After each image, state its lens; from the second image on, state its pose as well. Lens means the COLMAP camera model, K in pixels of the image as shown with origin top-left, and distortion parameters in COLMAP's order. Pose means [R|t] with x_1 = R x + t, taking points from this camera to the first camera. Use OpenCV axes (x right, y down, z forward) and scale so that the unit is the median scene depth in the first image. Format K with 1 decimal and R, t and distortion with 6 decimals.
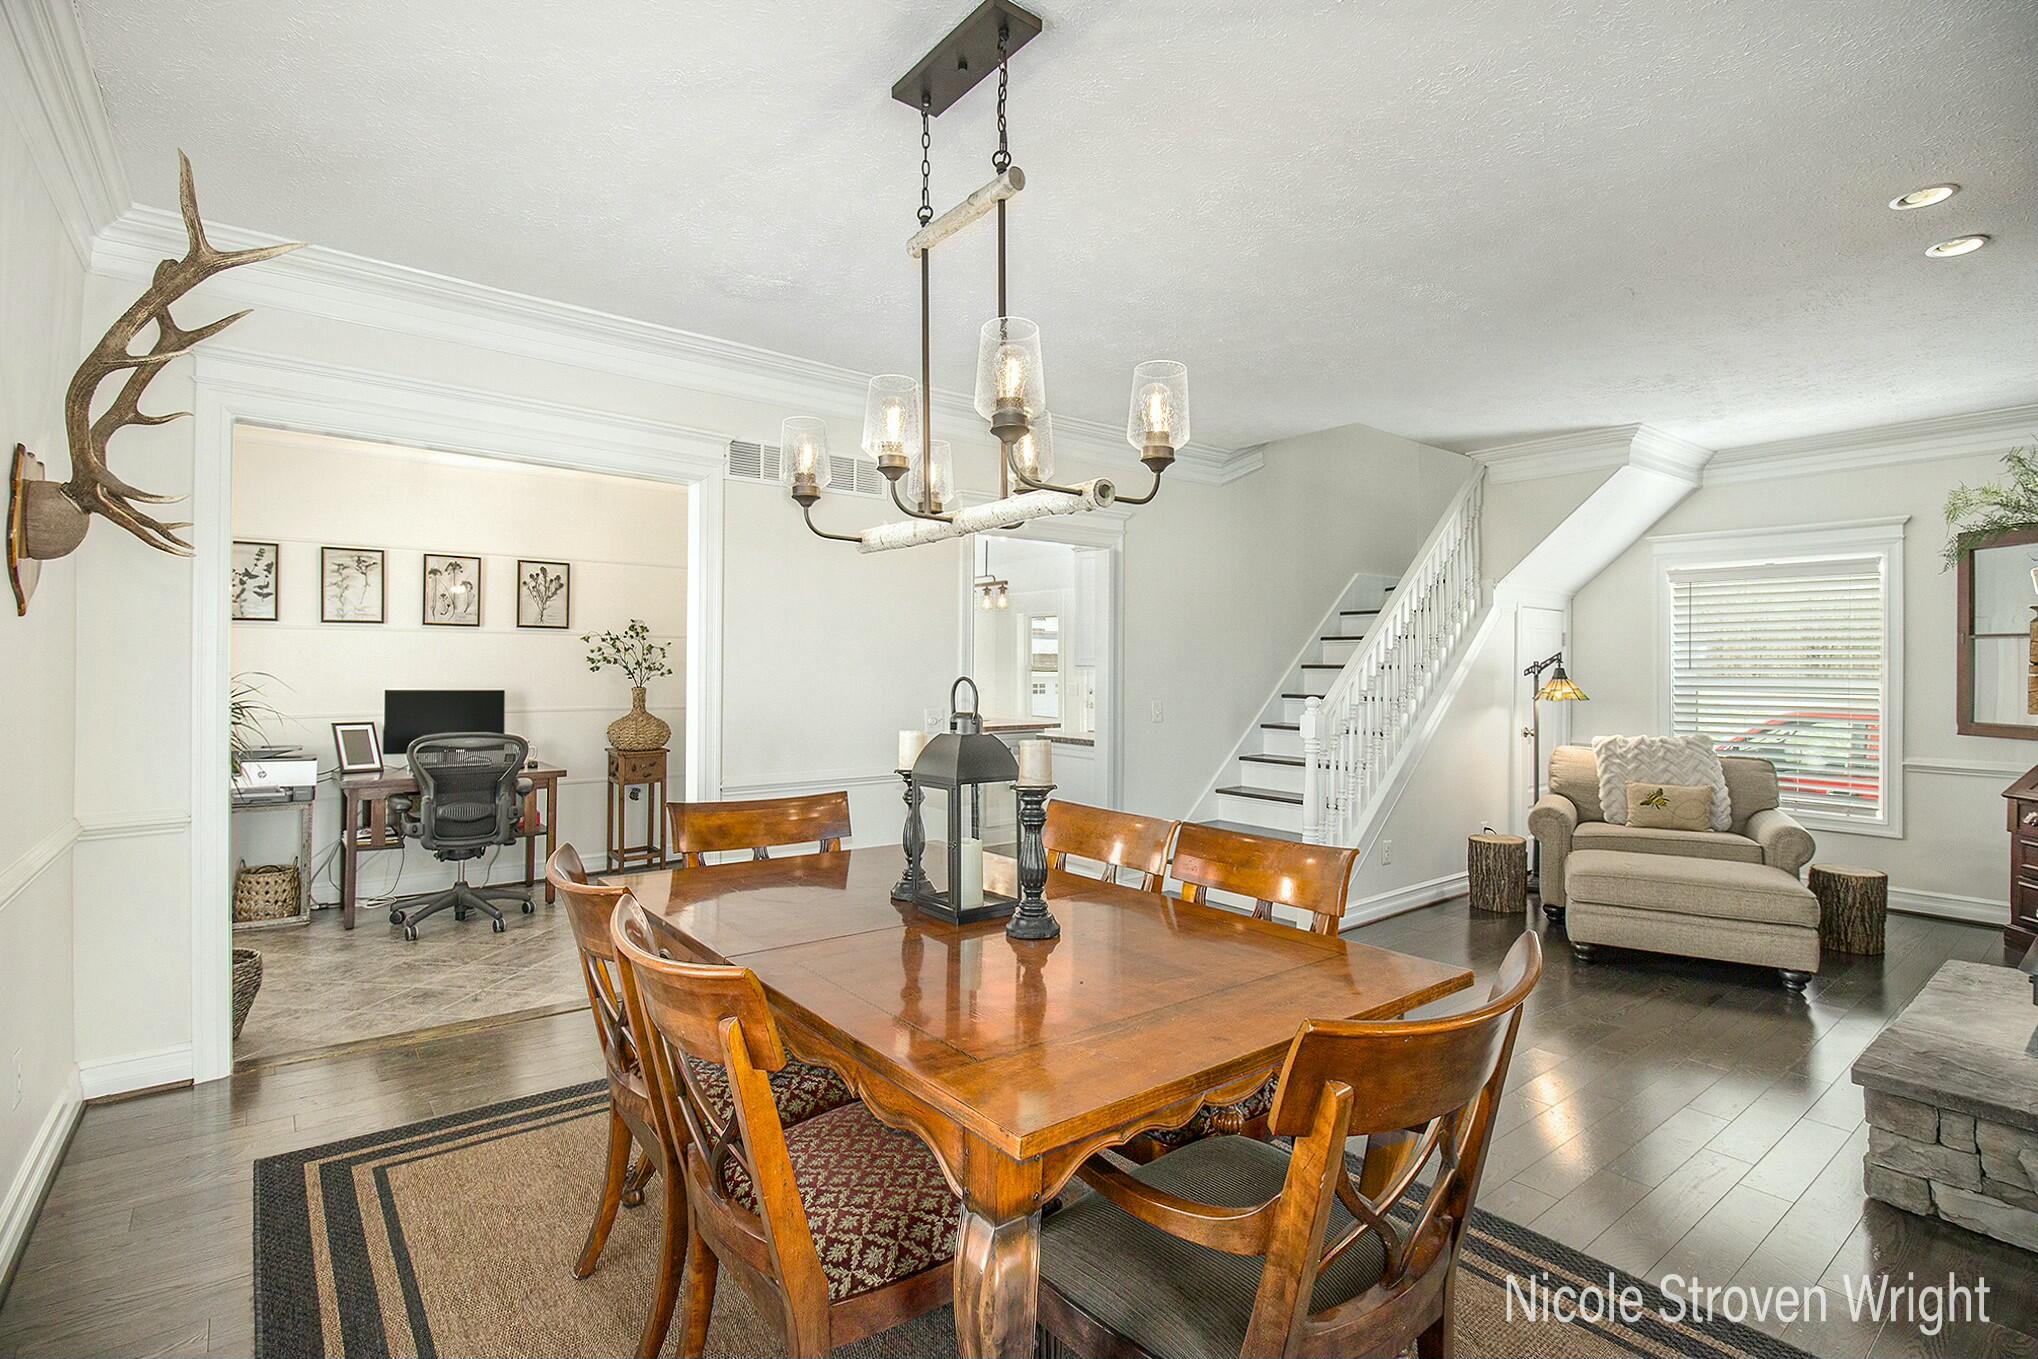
lens RADIAL K [[934.1, 0, 1021.0], [0, 934.1, 666.5], [0, 0, 1]] dist [-0.025908, -0.000240]
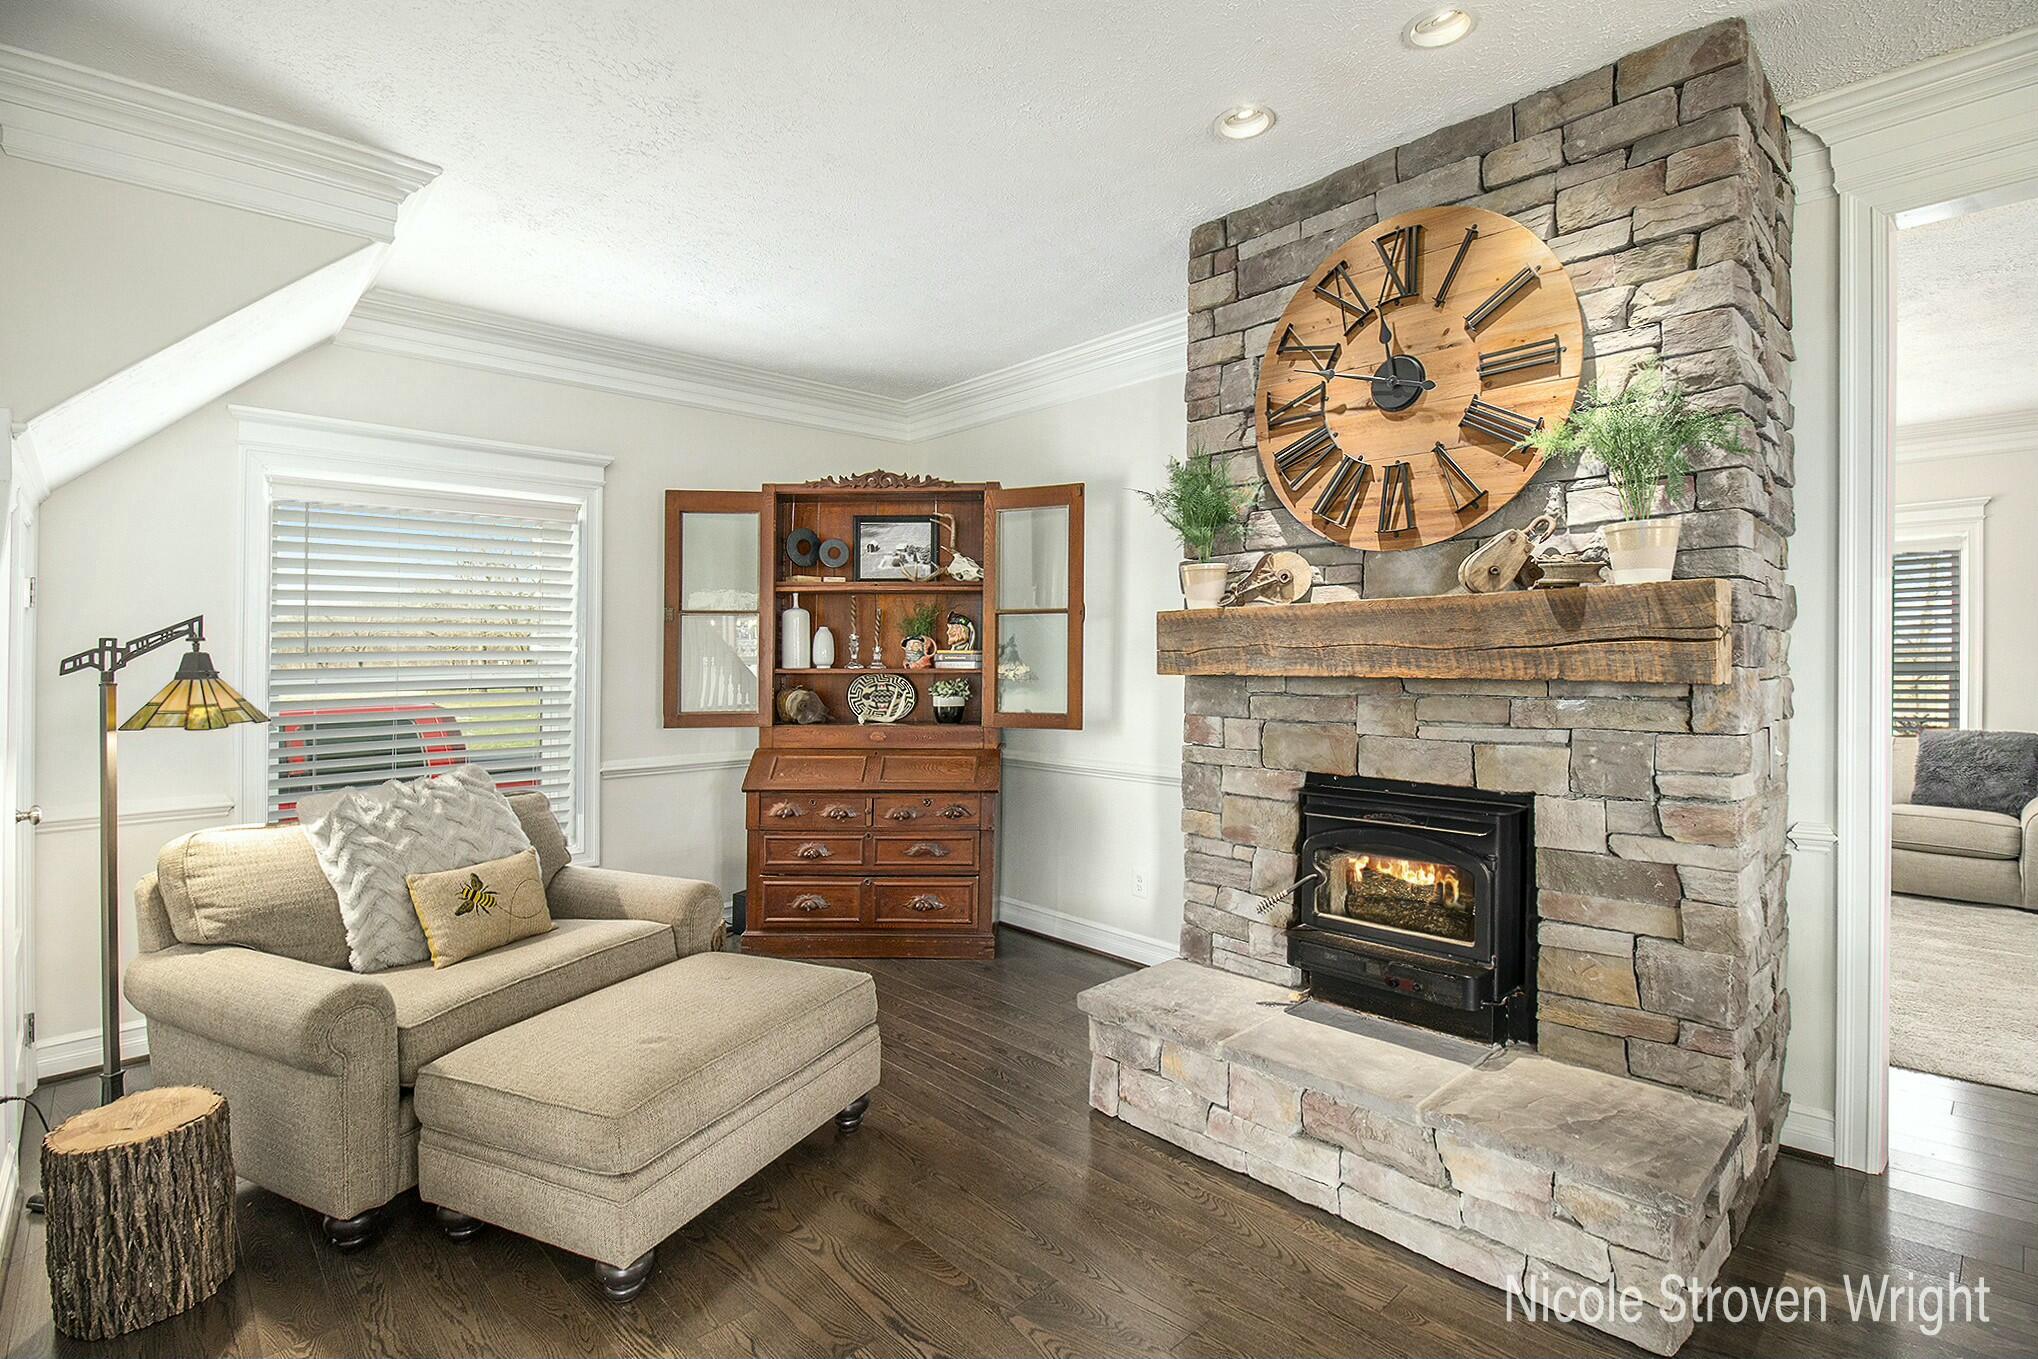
lens RADIAL K [[934.1, 0, 1030.0], [0, 934.1, 663.6], [0, 0, 1]] dist [-0.025908, -0.000240]
pose [[-0.117745, -0.016248, 0.992911, 0.121578], [0.010450, 0.999791, 0.017599, 0.003377], [-0.992989, 0.012448, -0.117550, 0.709540]]
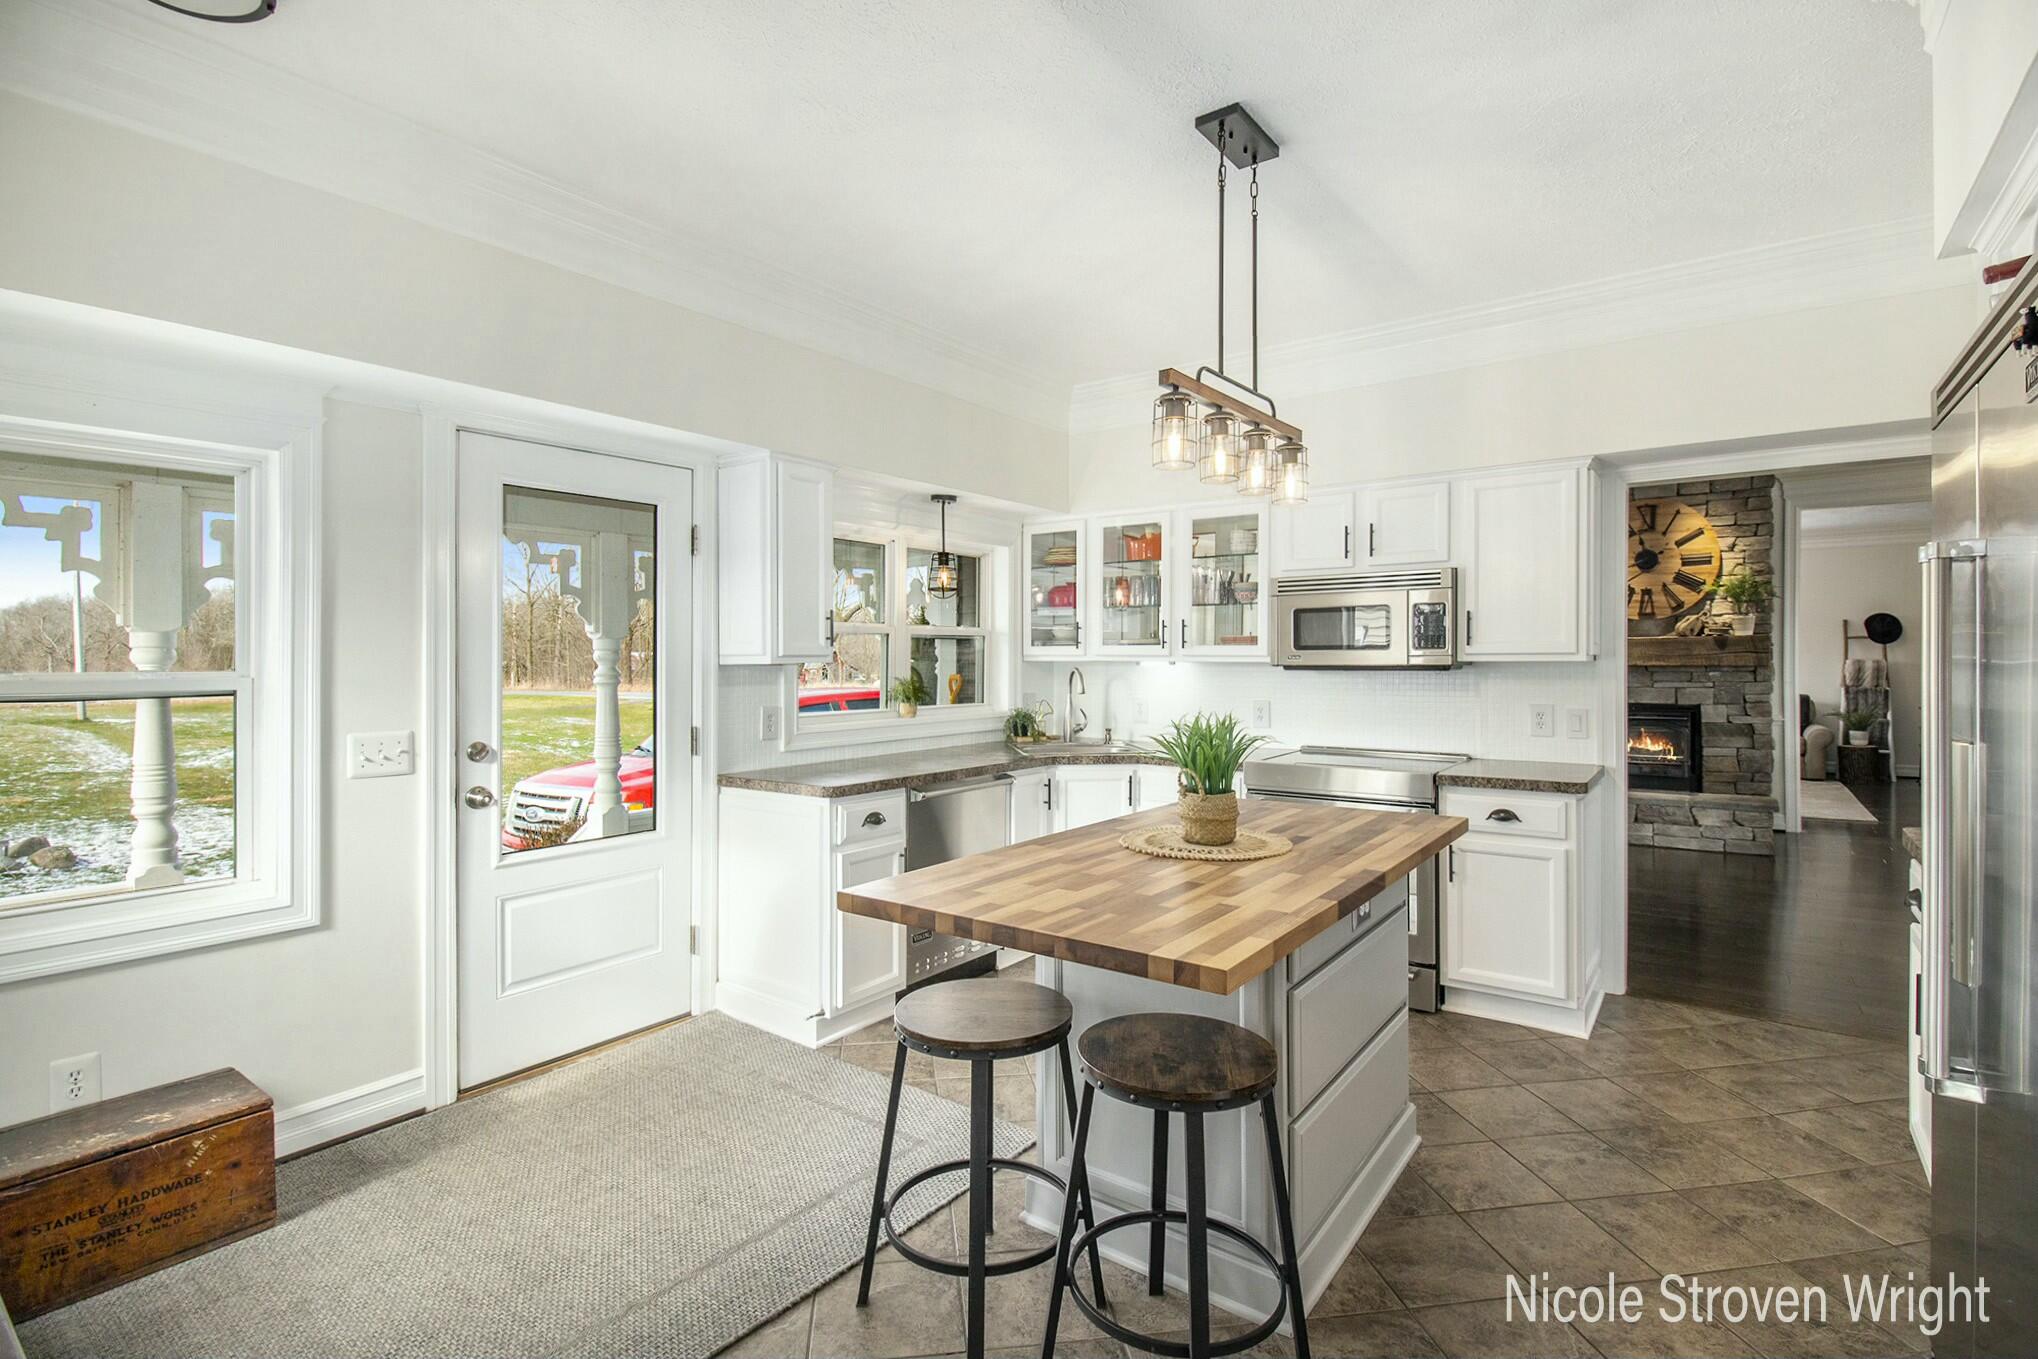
lens RADIAL K [[934.1, 0, 1007.7], [0, 934.1, 659.9], [0, 0, 1]] dist [-0.025908, -0.000240]
pose [[-0.292573, -0.002803, 0.956239, -0.386080], [0.005138, 0.999977, 0.004504, 0.002298], [-0.956229, 0.006231, -0.292552, 1.662643]]
